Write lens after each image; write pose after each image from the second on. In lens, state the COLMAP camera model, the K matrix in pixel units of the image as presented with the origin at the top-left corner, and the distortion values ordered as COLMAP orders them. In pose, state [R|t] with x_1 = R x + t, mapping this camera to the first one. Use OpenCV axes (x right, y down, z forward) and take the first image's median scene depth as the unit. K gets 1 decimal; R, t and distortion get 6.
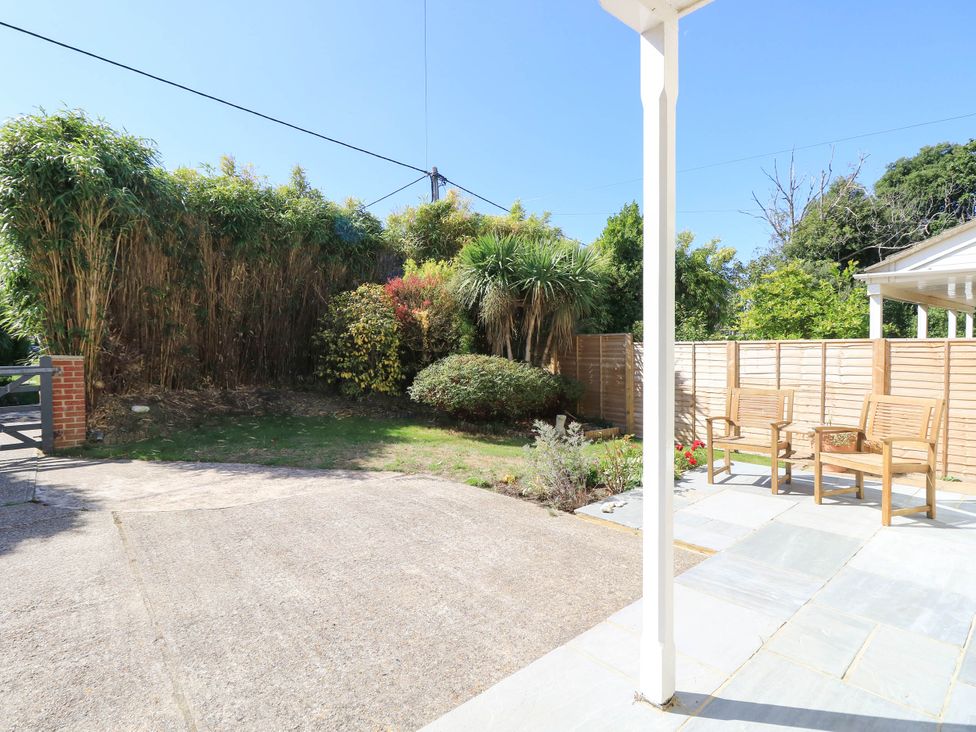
lens RADIAL K [[515.1, 0, 488.0], [0, 515.1, 366.0], [0, 0, 1]] dist [0.002496, -0.019363]
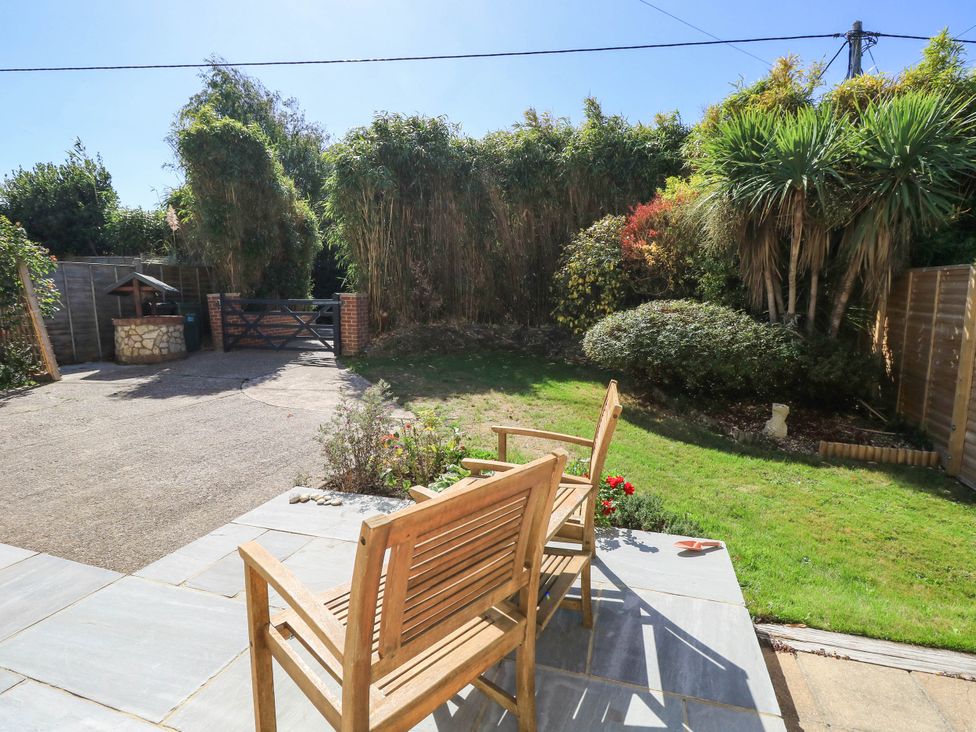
lens RADIAL K [[515.1, 0, 488.0], [0, 515.1, 366.0], [0, 0, 1]] dist [0.002496, -0.019363]
pose [[0.520095, 0.131375, -0.843945, 0.450564], [-0.039948, 0.990760, 0.129610, -0.013529], [0.853174, -0.033695, 0.520537, 0.378336]]
